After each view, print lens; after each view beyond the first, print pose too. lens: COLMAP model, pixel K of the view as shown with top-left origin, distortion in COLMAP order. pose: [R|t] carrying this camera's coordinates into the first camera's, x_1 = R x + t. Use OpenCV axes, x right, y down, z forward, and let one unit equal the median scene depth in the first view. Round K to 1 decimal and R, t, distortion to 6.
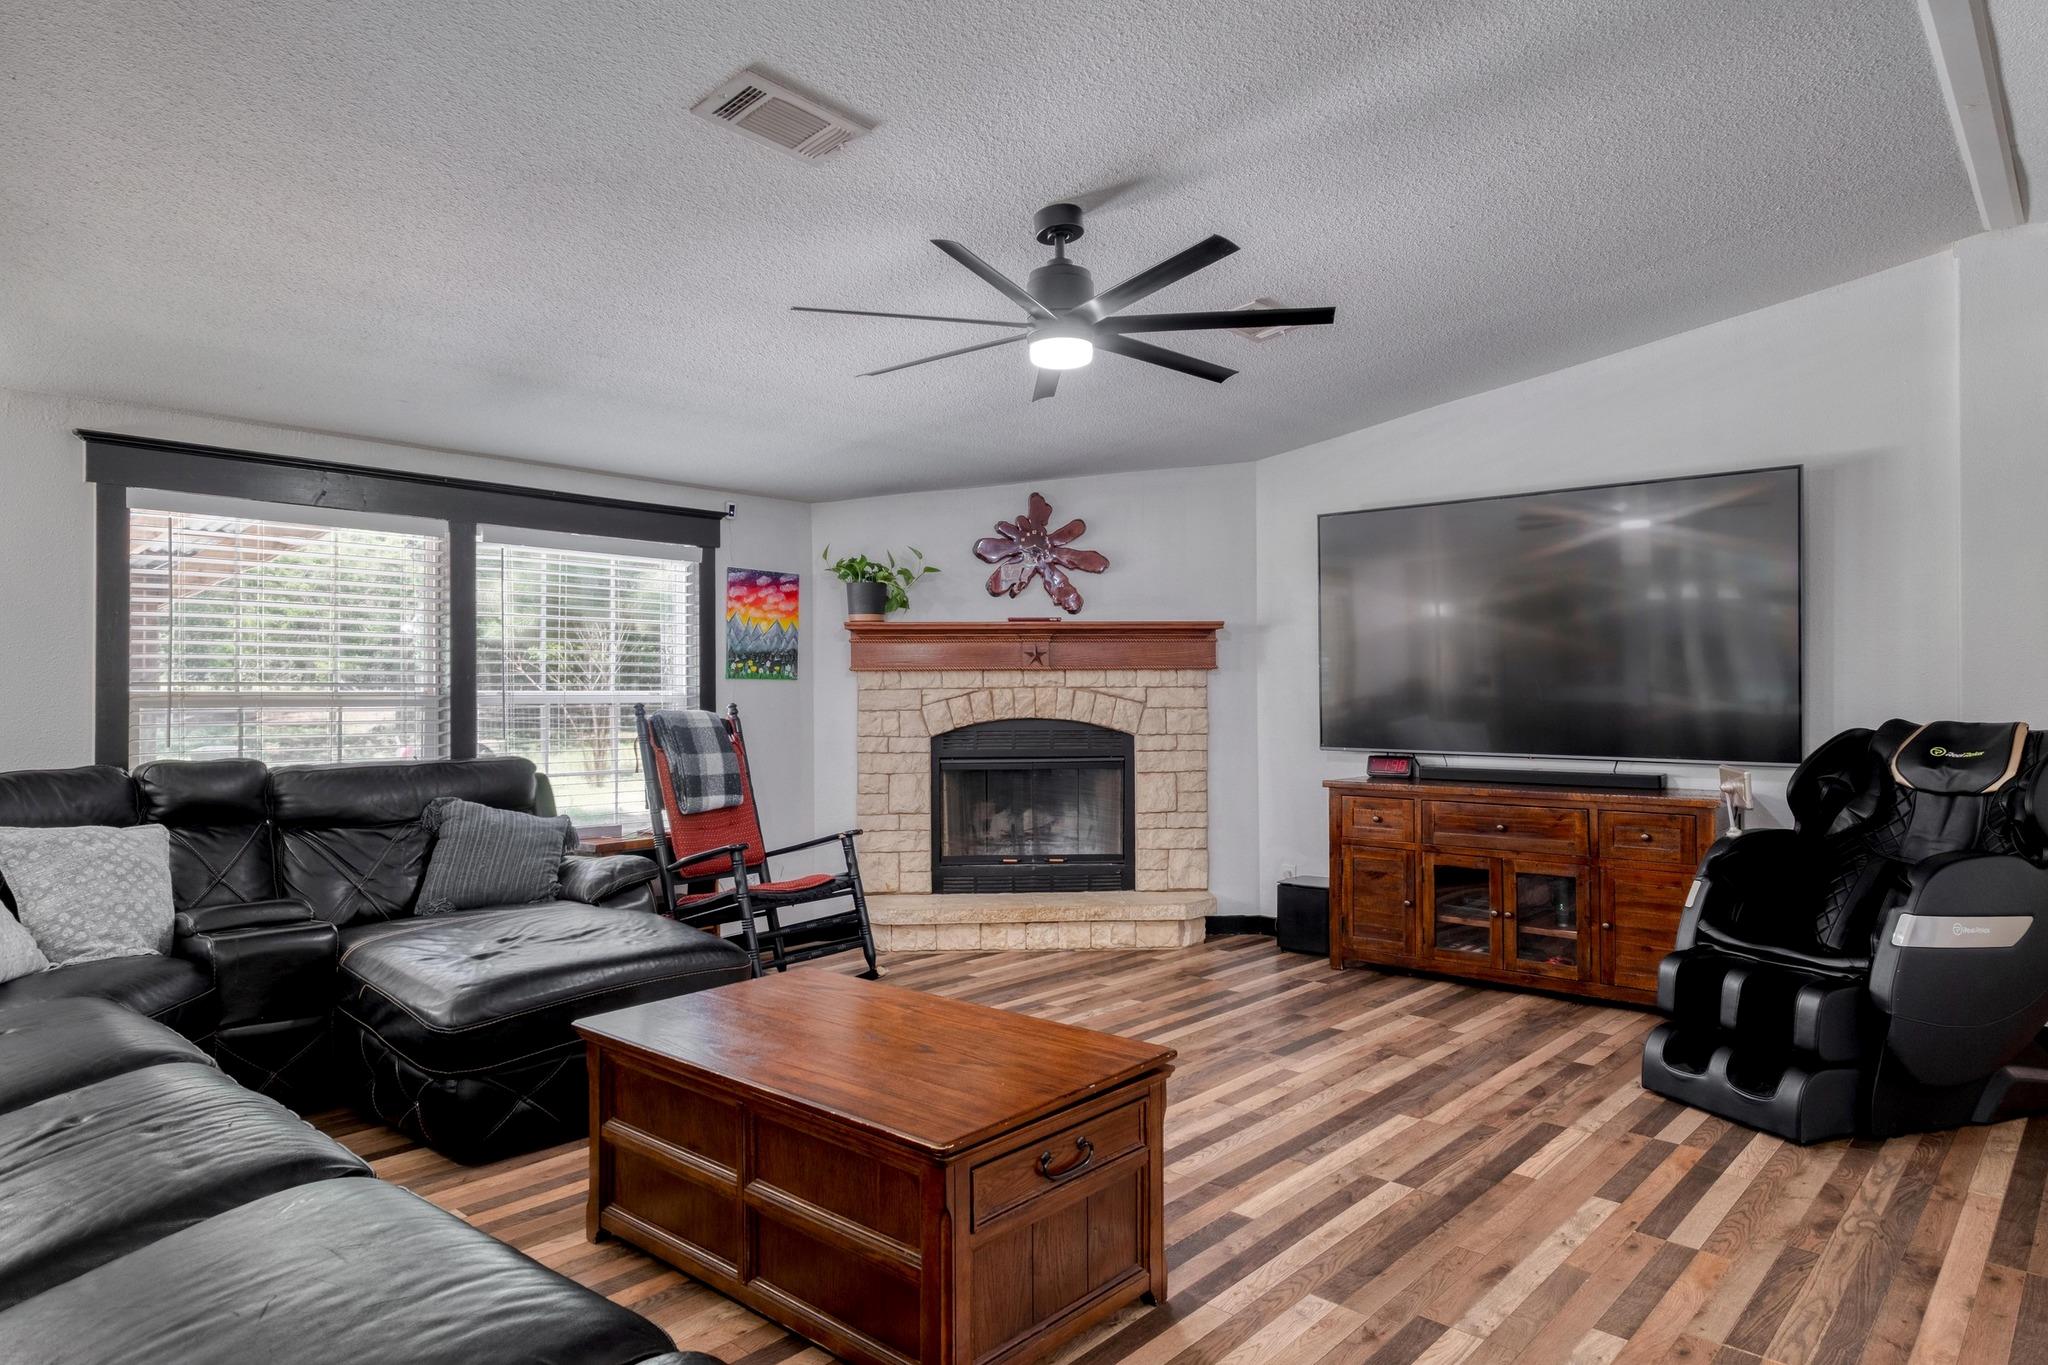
lens RADIAL K [[1221.6, 0, 1045.3], [0, 1221.6, 703.0], [0, 0, 1]] dist [-0.000090, 0.000477]
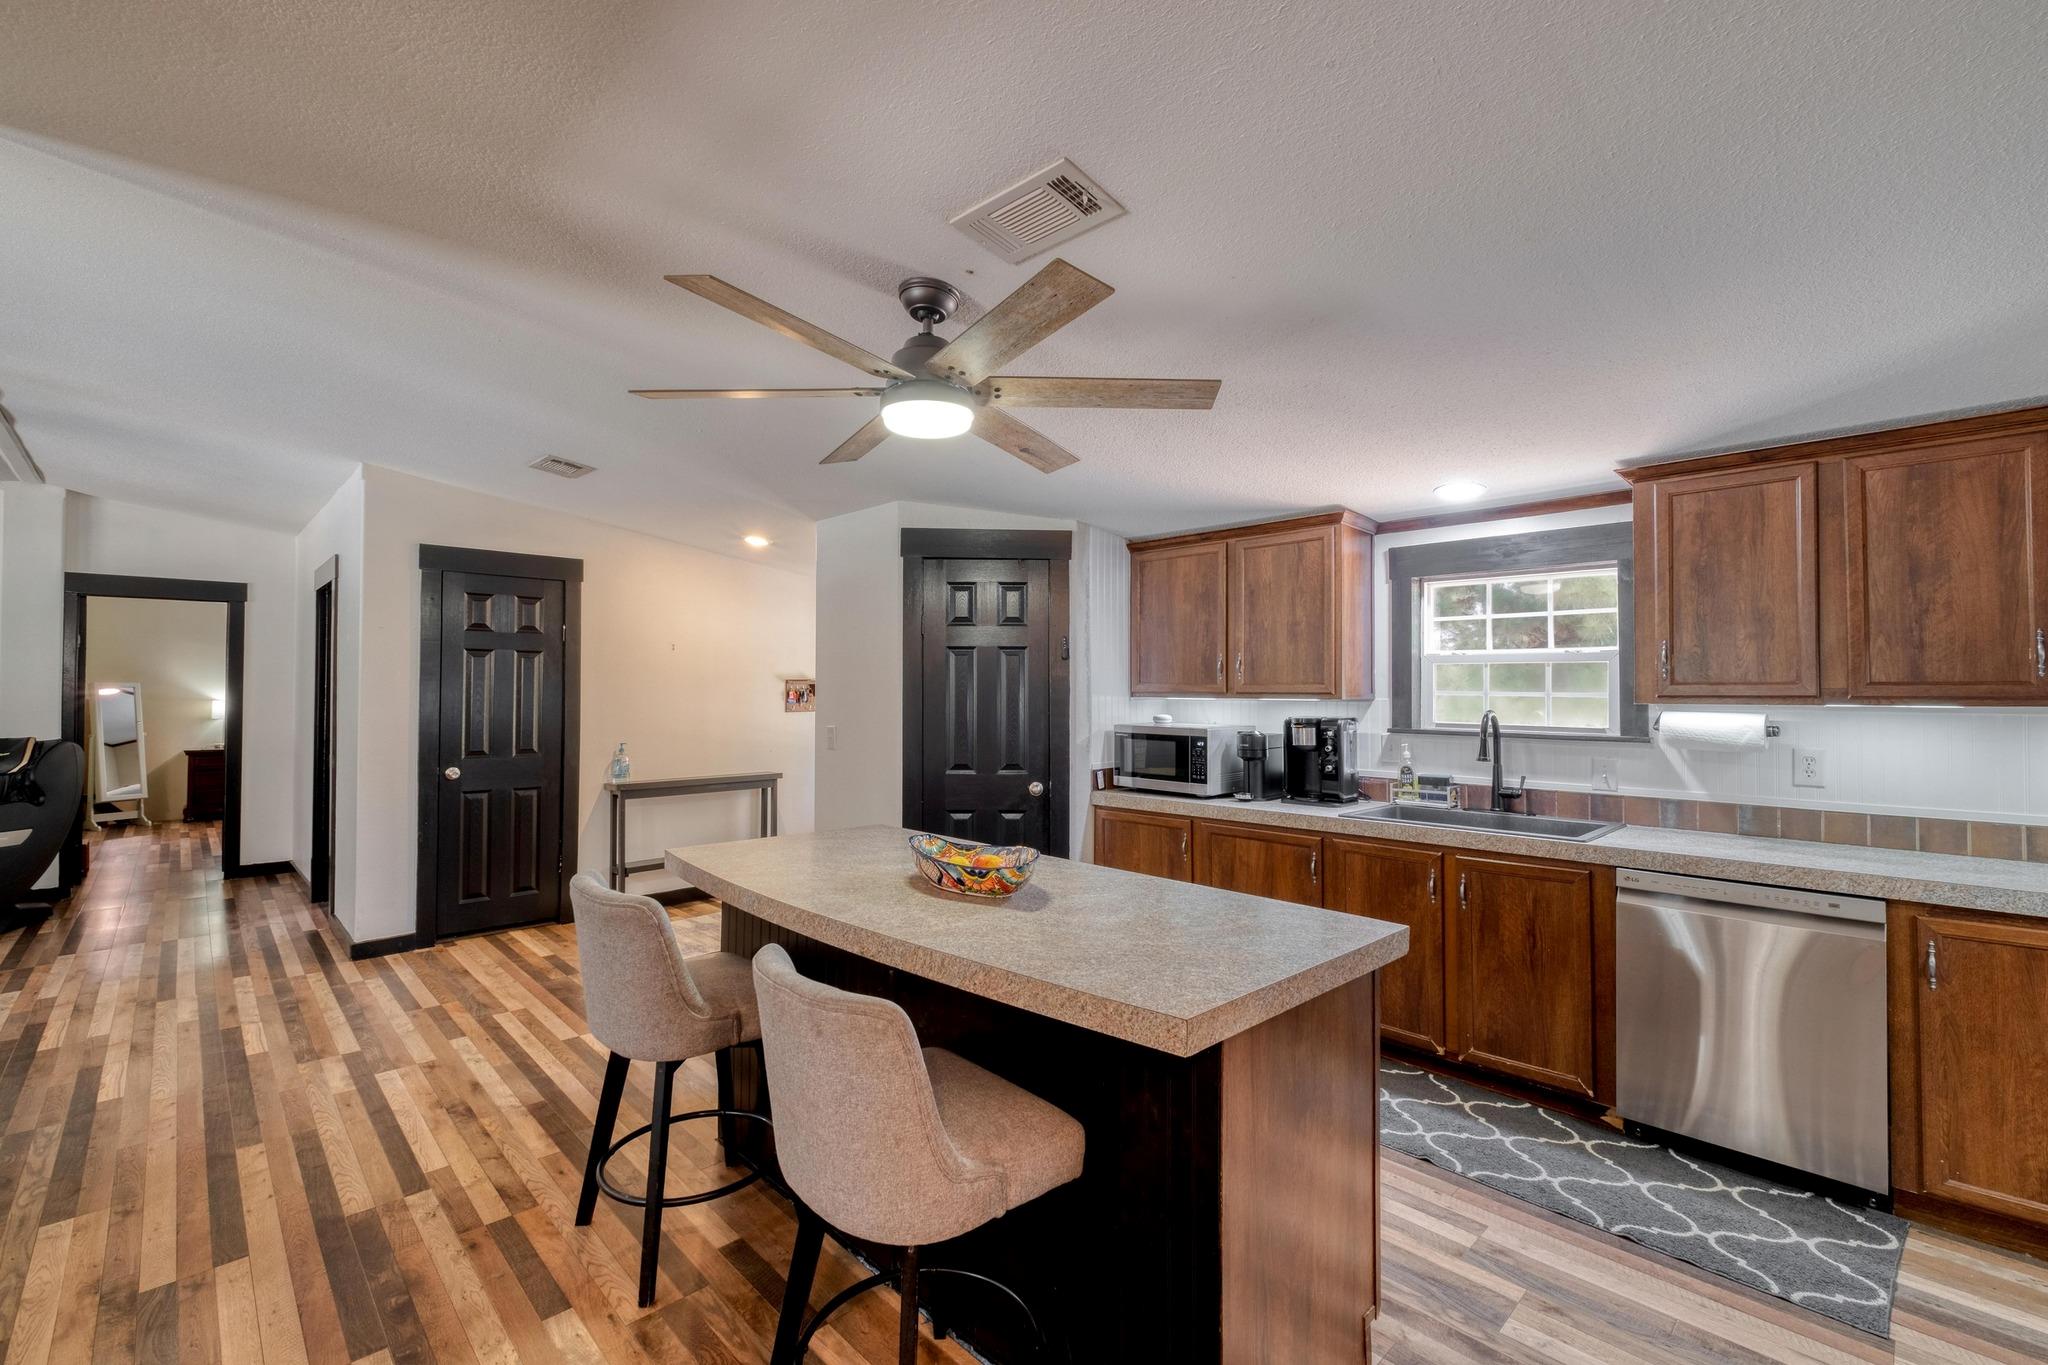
lens RADIAL K [[880.1, 0, 1042.0], [0, 880.1, 683.0], [0, 0, 1]] dist [-0.001956, -0.000500]
pose [[0.075578, 0.012829, 0.997057, -0.335599], [0.009262, 0.999865, -0.013567, -0.024450], [-0.997097, 0.010261, 0.075449, -0.499266]]
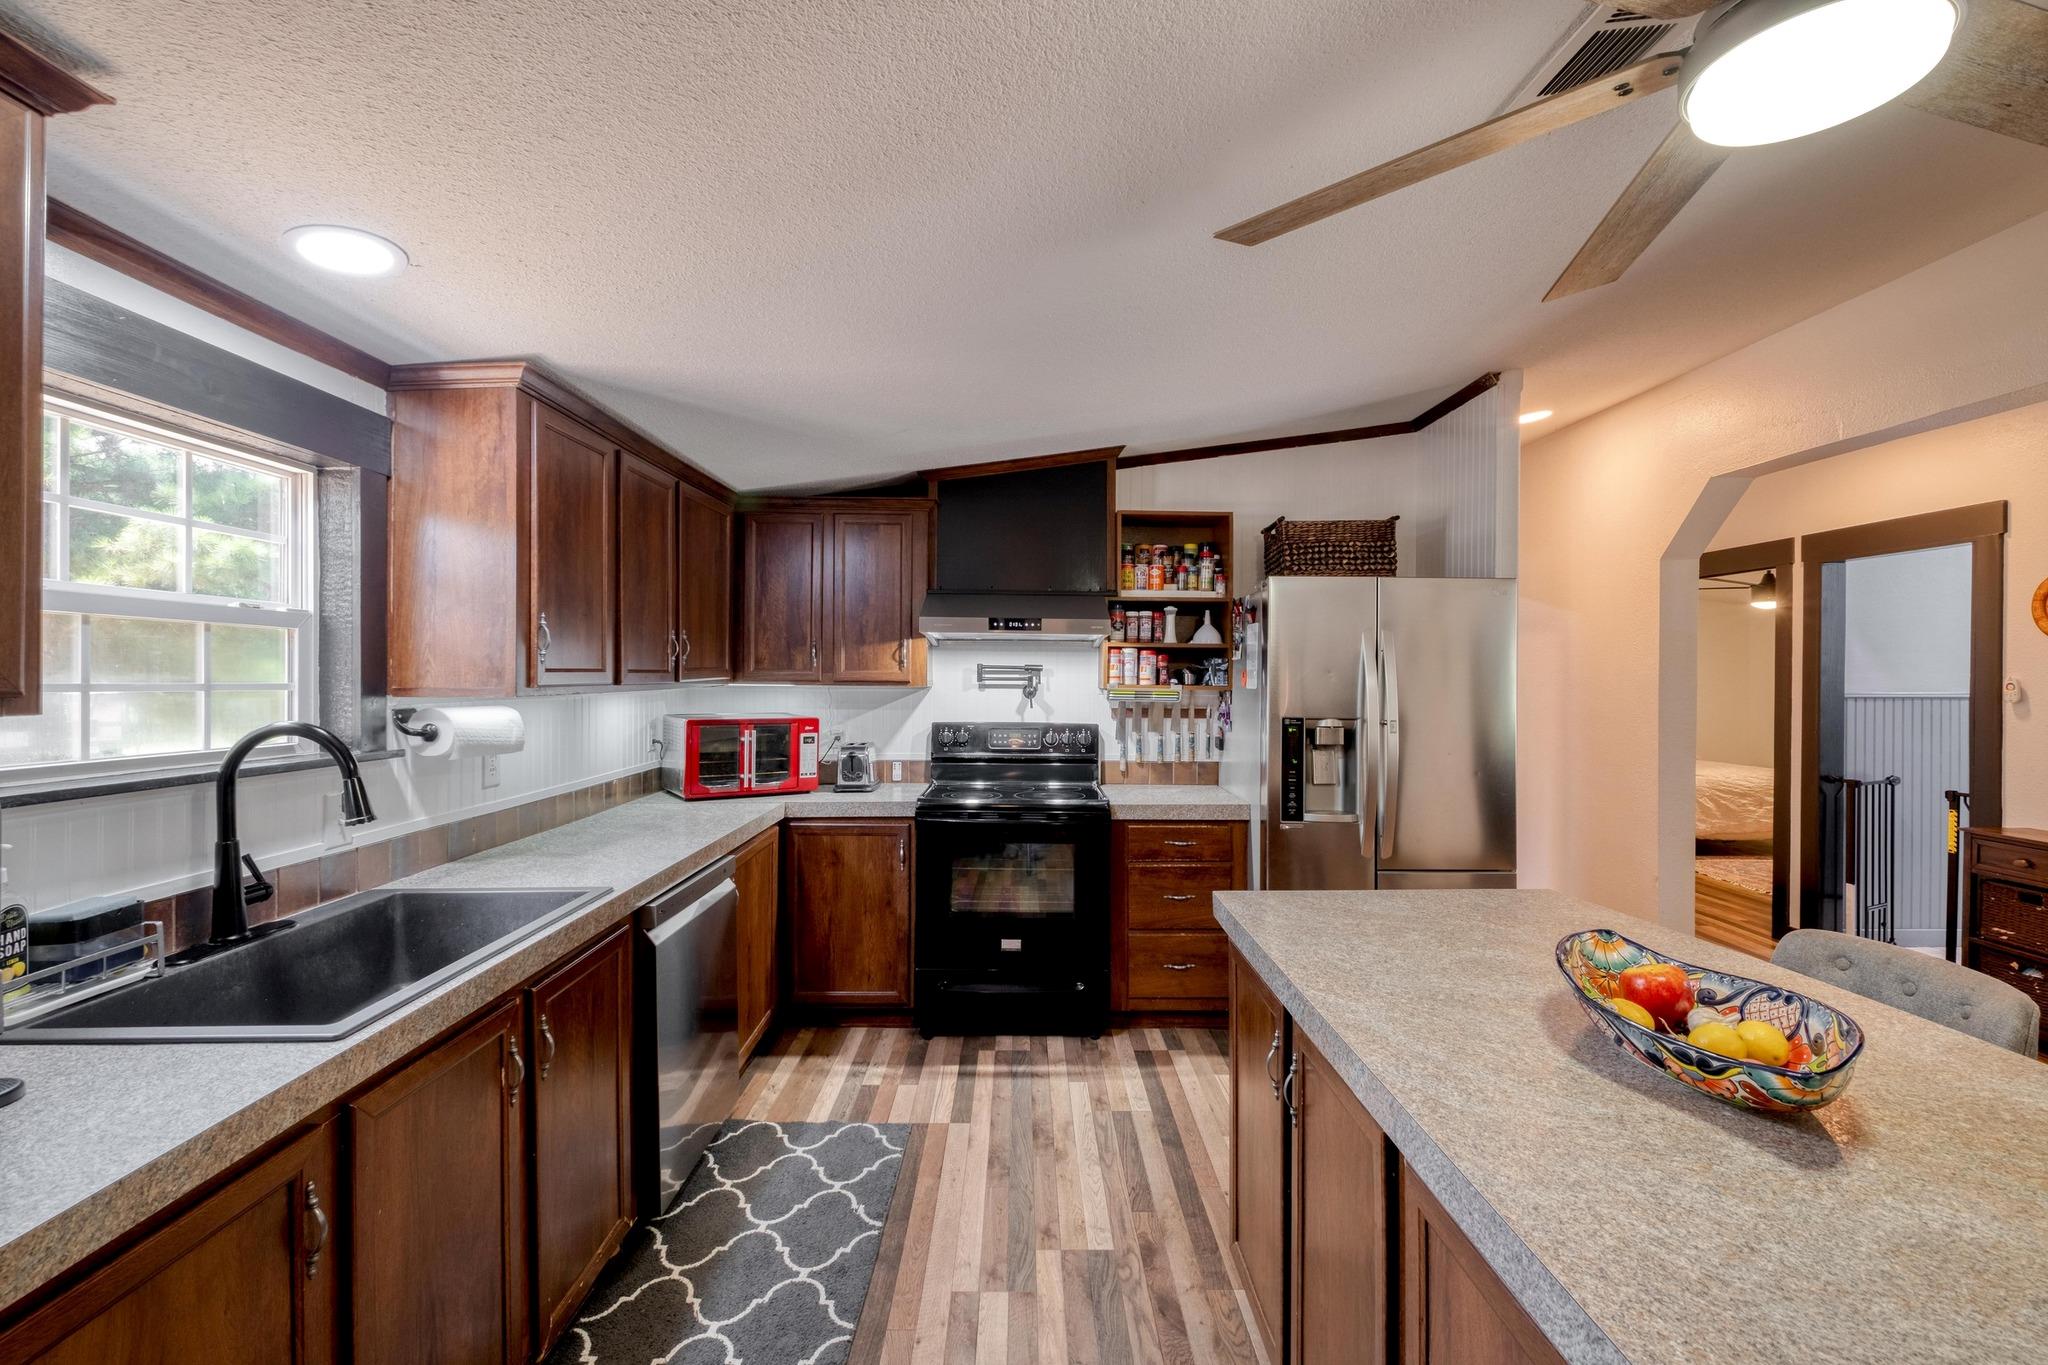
lens RADIAL K [[880.1, 0, 1032.5], [0, 880.1, 673.1], [0, 0, 1]] dist [-0.001956, -0.000500]
pose [[-0.753589, 0.001297, -0.657345, 0.297704], [-0.007788, 0.999910, 0.010902, -0.031883], [0.657300, 0.013335, -0.753511, -0.385075]]
